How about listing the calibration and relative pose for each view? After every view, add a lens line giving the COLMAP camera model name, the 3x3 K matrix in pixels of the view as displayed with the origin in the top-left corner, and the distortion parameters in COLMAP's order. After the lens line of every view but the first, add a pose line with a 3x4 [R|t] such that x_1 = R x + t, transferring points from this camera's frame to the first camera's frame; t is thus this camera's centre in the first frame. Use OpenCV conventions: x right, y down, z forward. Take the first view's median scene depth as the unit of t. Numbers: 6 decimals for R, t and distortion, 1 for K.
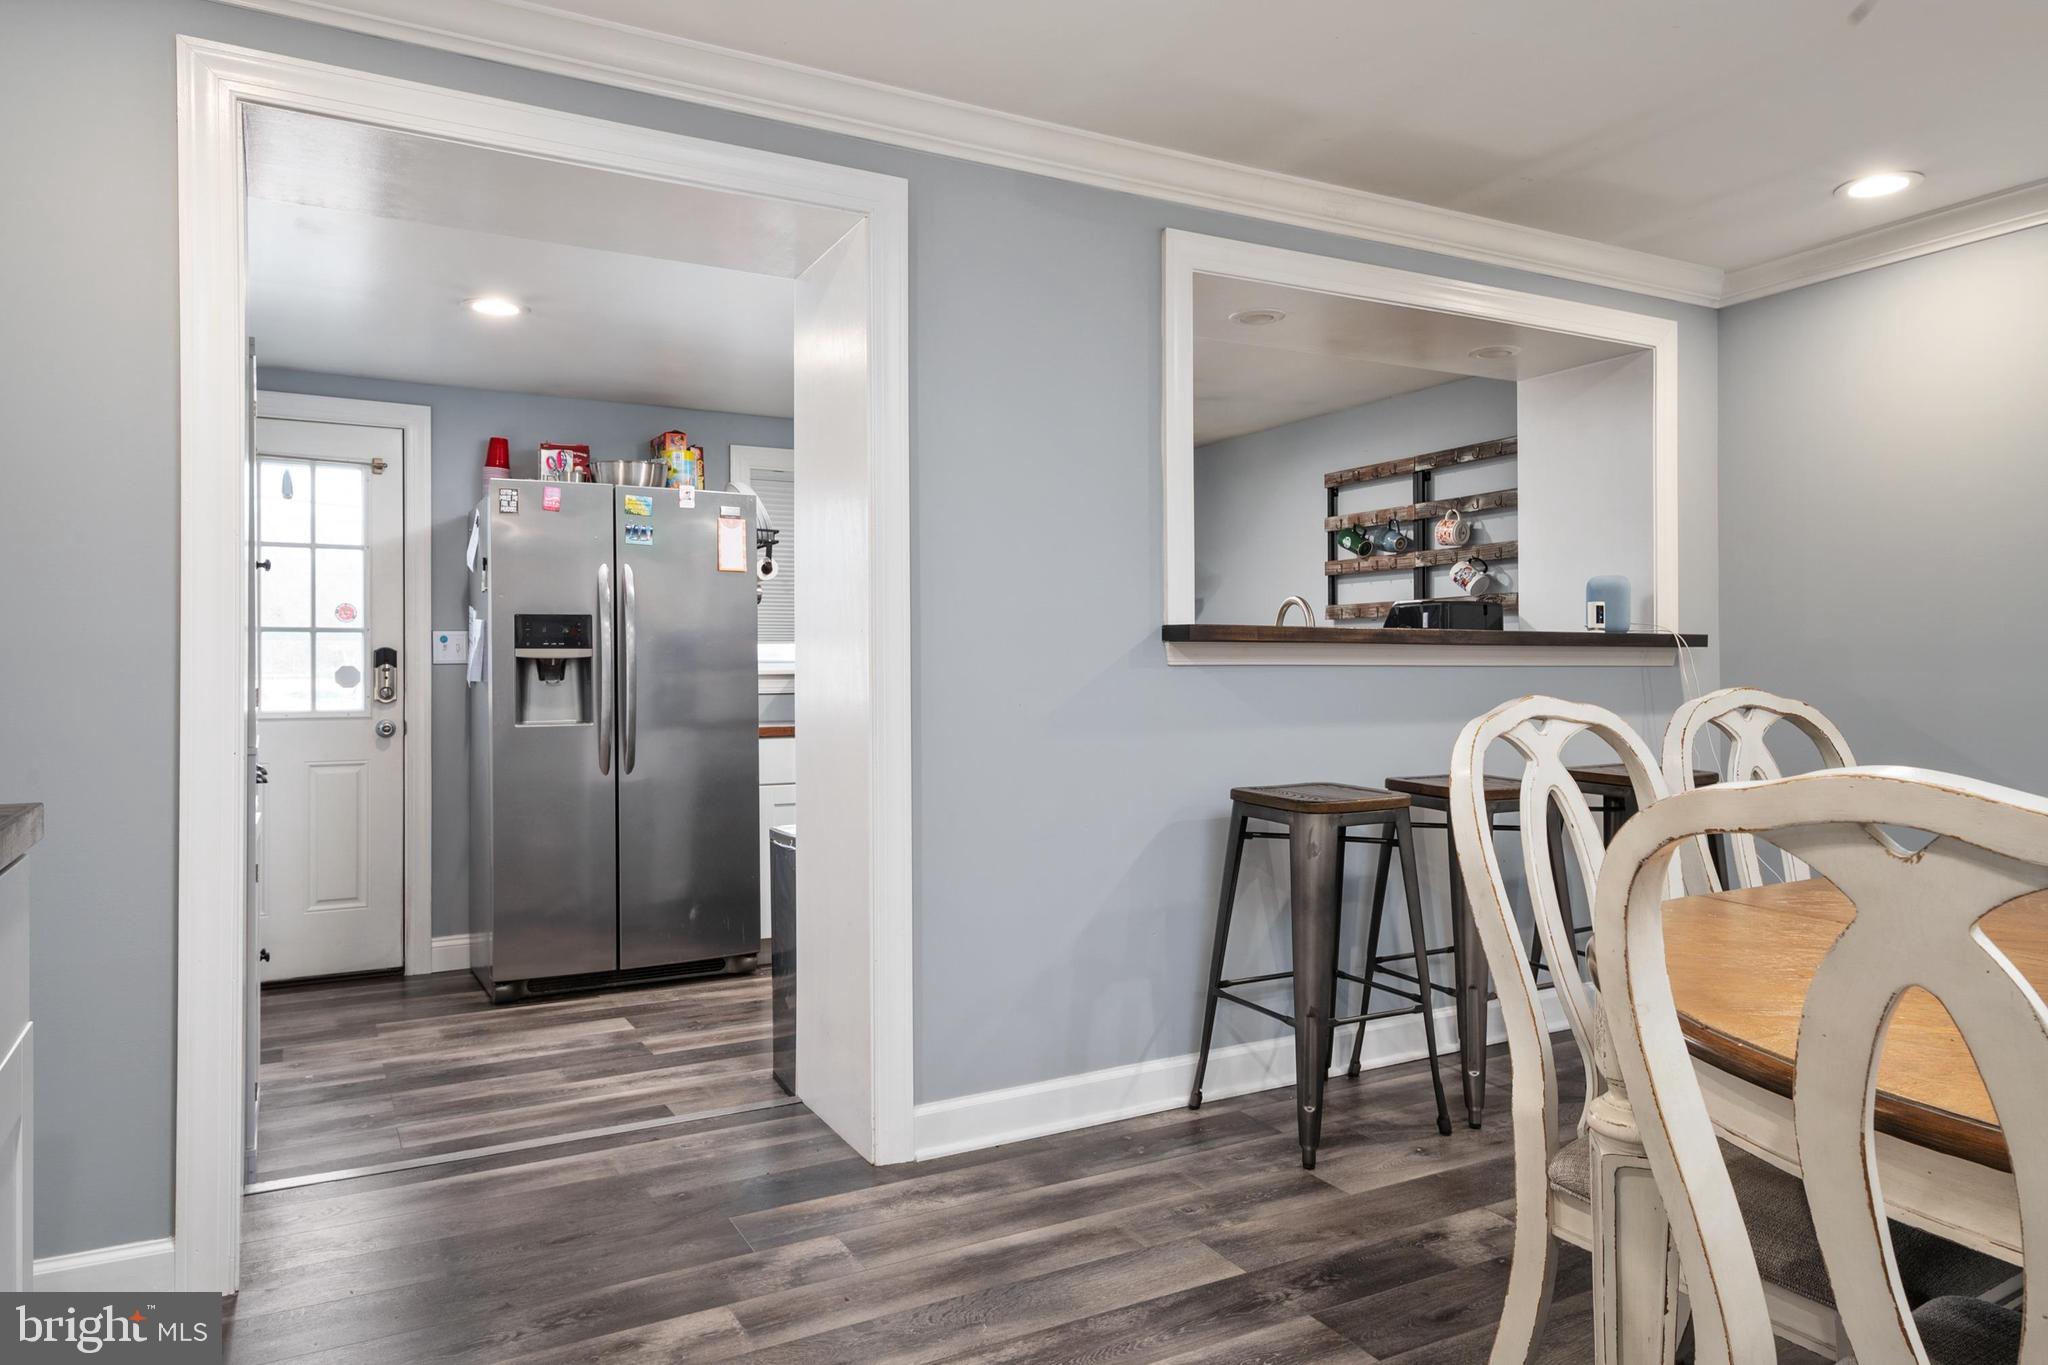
lens RADIAL K [[1350.0, 0, 1024.0], [0, 1350.0, 682.5], [0, 0, 1]] dist [-0.021639, -0.000591]
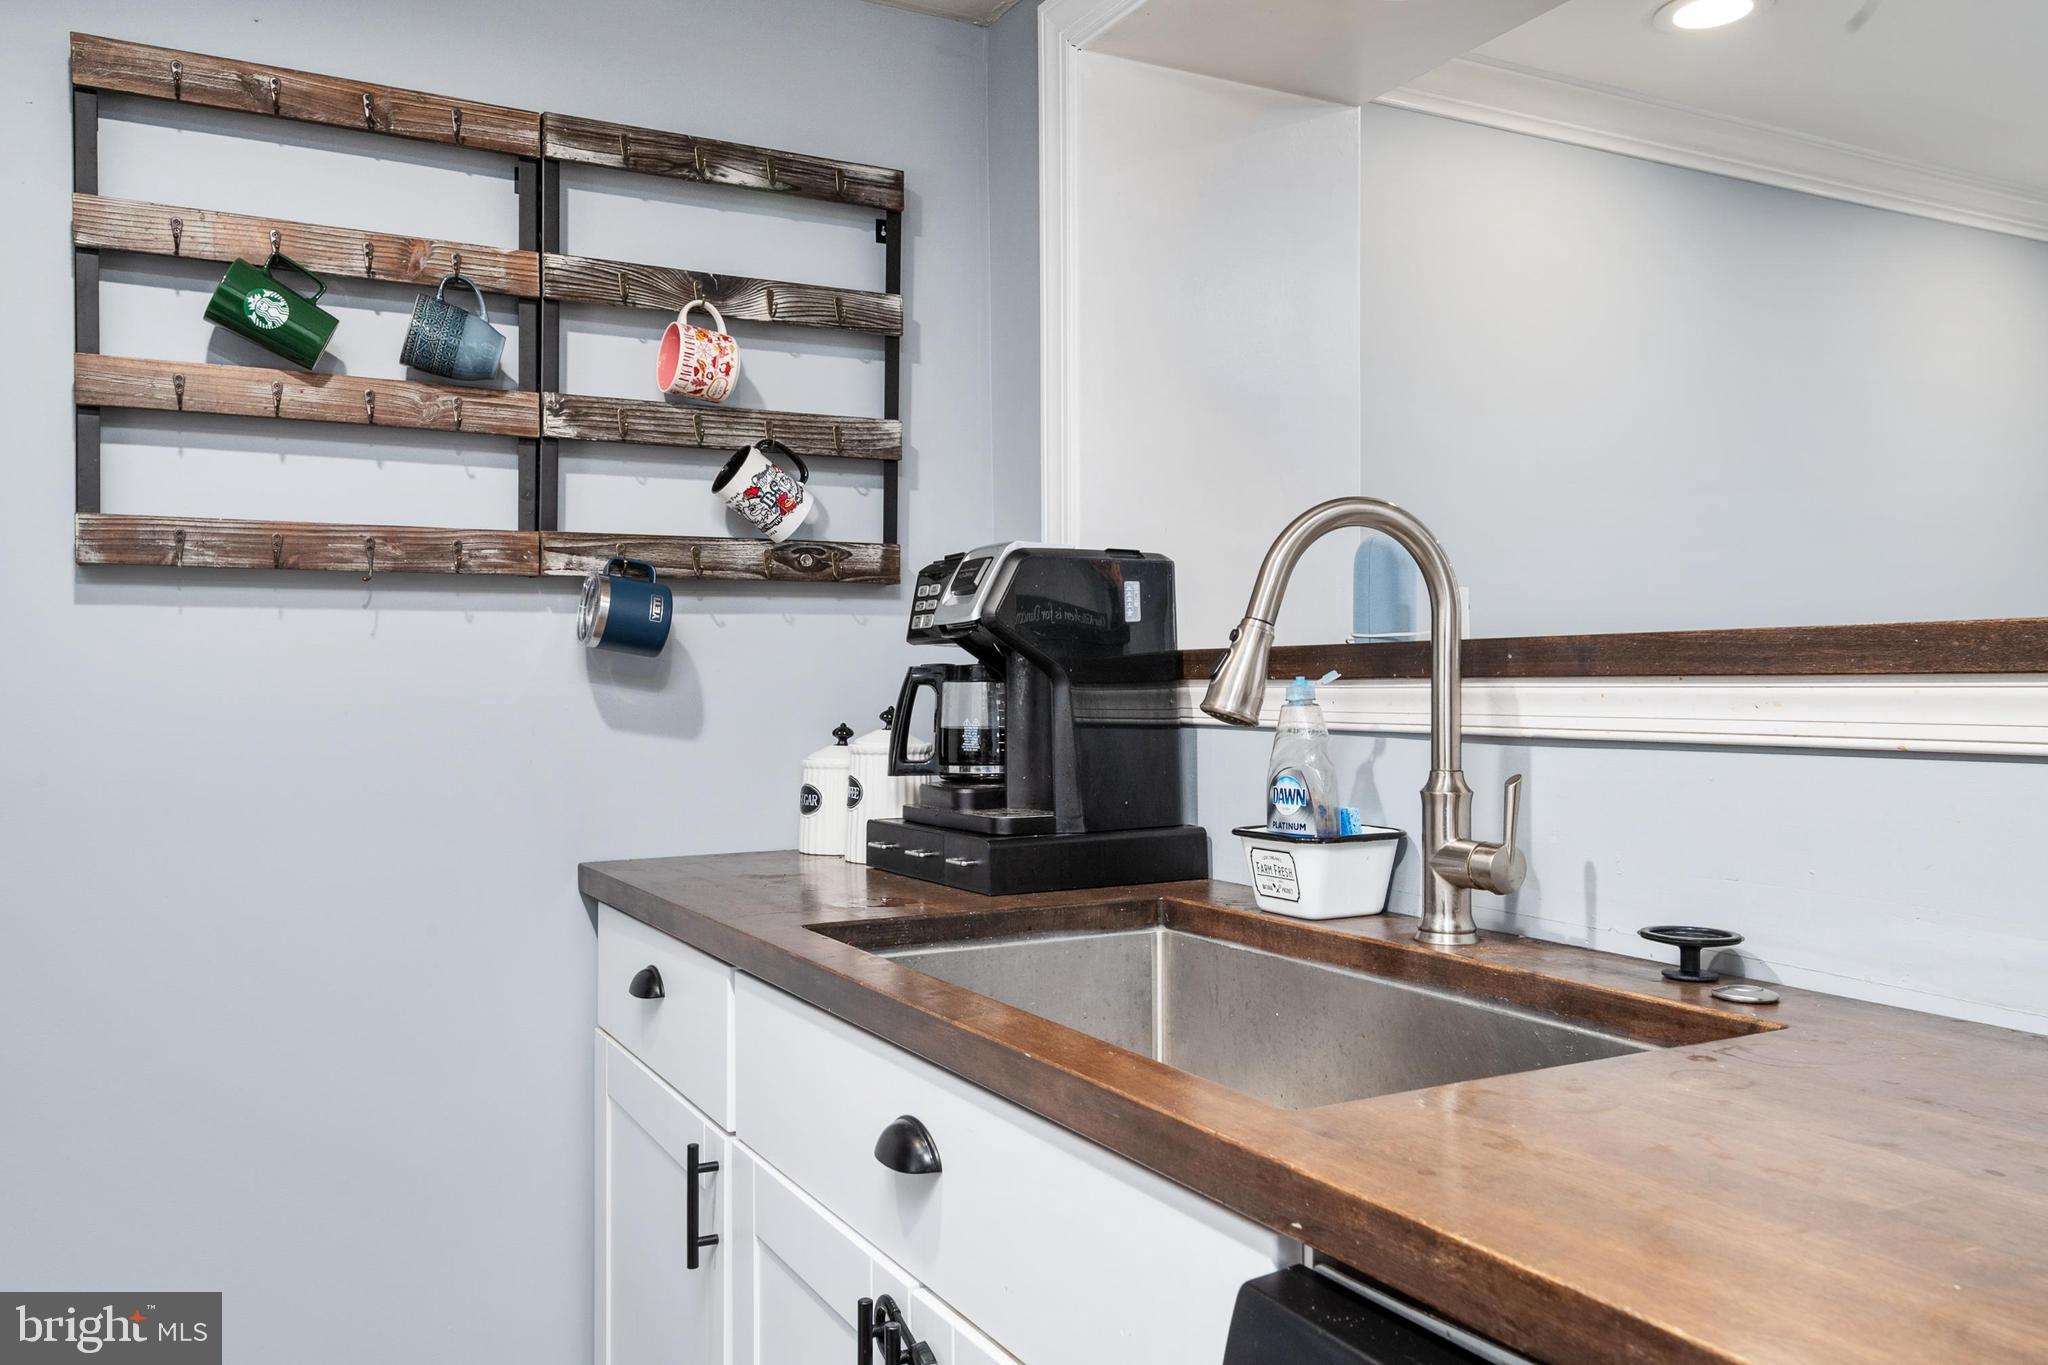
lens RADIAL K [[1567.2, 0, 1027.5], [0, 1567.2, 688.8], [0, 0, 1]] dist [0.044359, 0.002432]
pose [[0.011728, -0.000927, 0.999931, -0.111307], [0.011222, 0.999937, 0.000796, -0.019227], [-0.999868, 0.011212, 0.011737, 0.860741]]
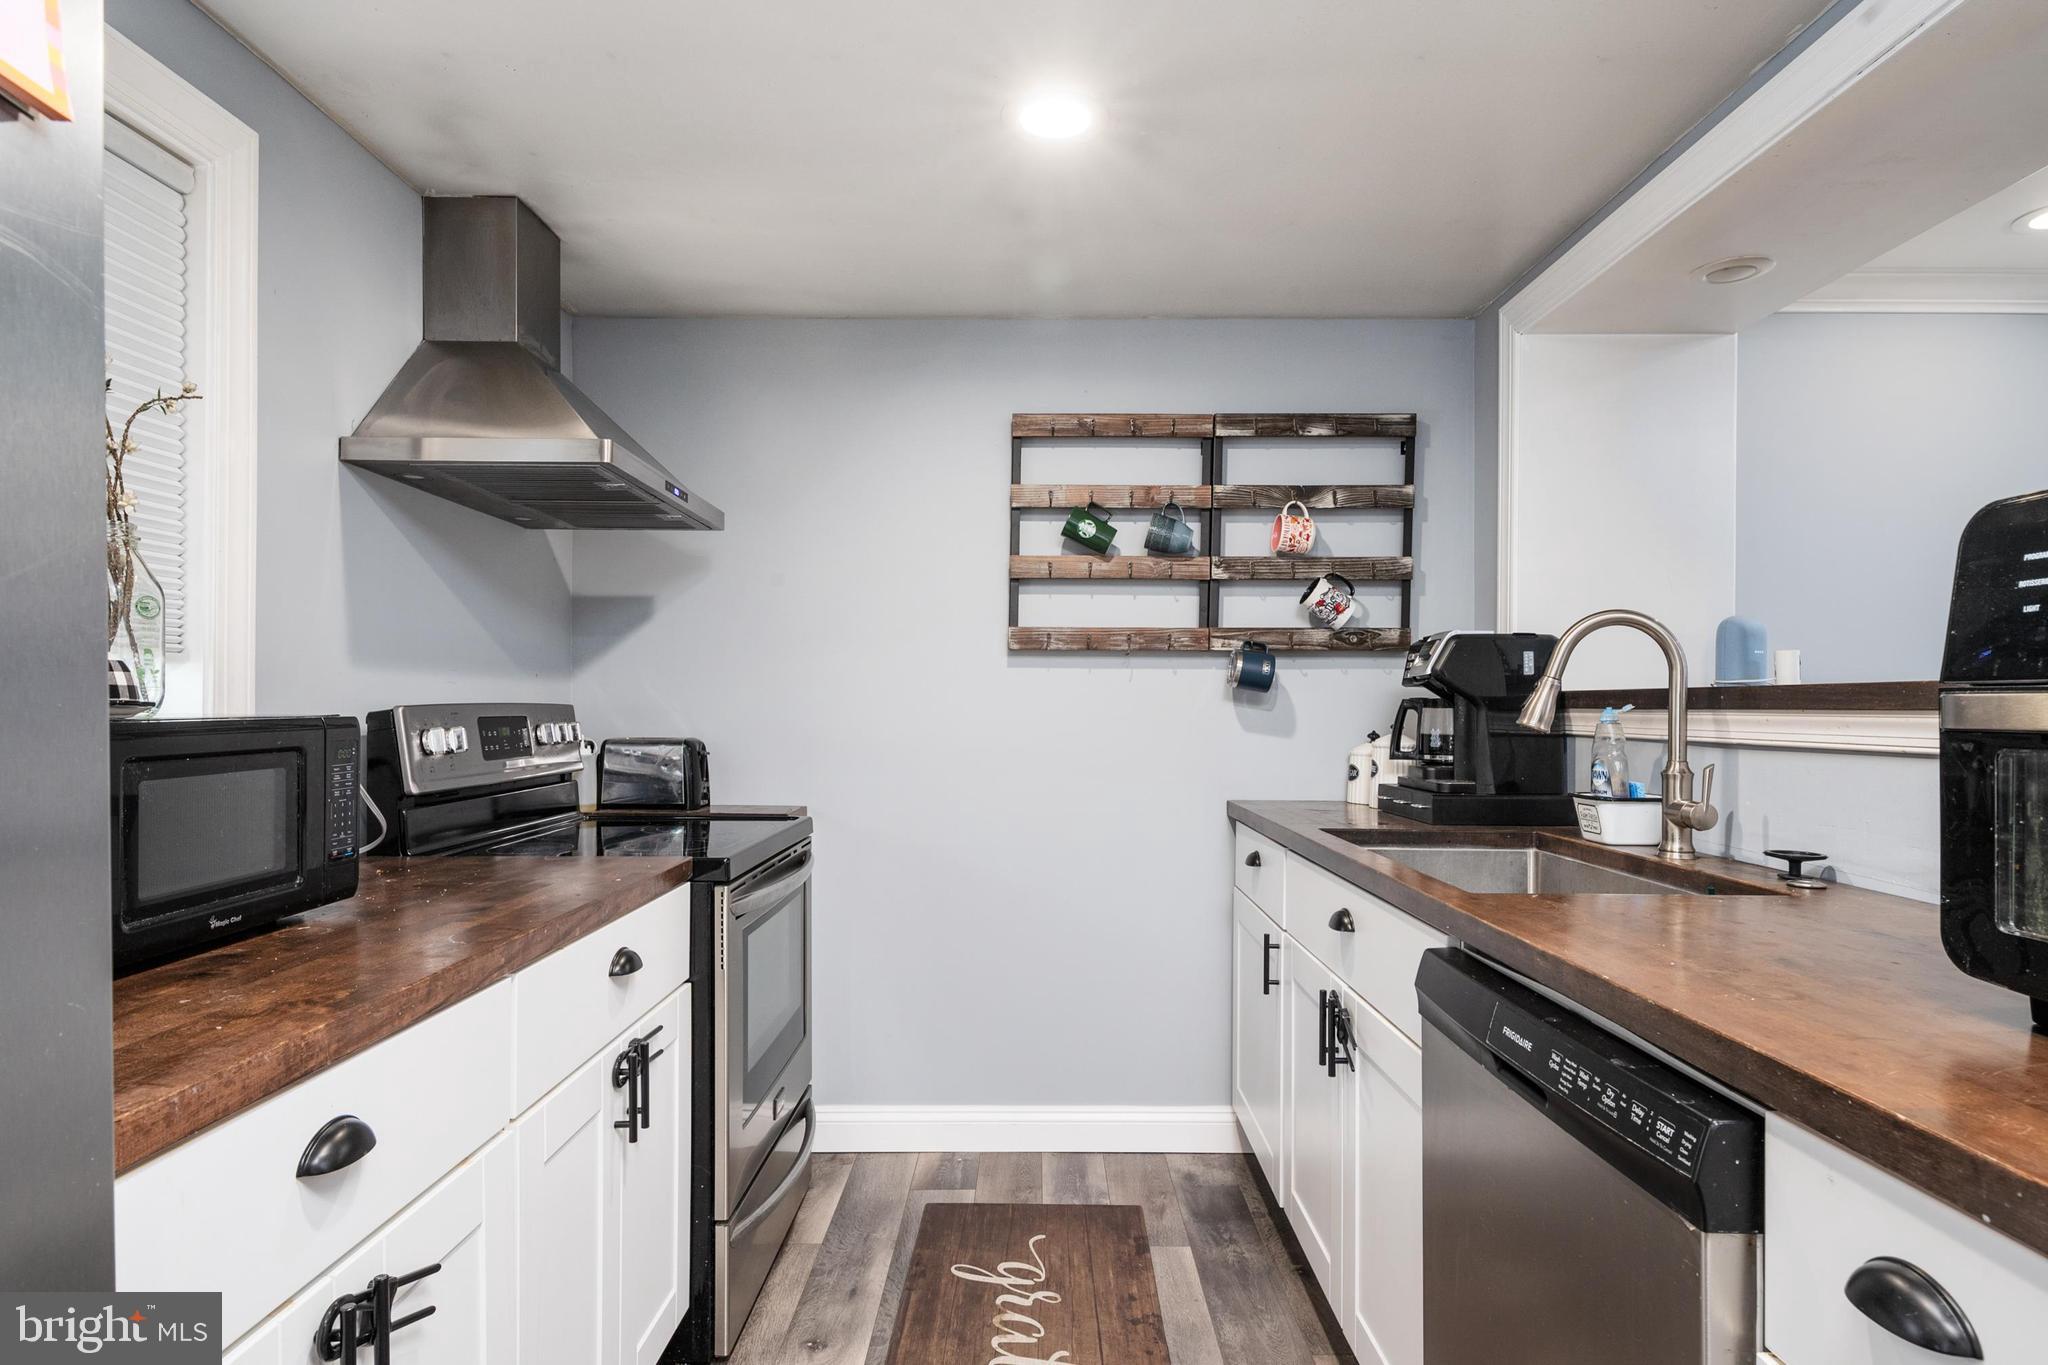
lens RADIAL K [[1135.6, 0, 1022.9], [0, 1135.6, 697.0], [0, 0, 1]] dist [0.004089, -0.000125]
pose [[0.493751, 0.013705, 0.869495, -0.245565], [-0.004583, 0.999903, -0.013158, -0.018259], [-0.869591, 0.002512, 0.493766, 0.791843]]
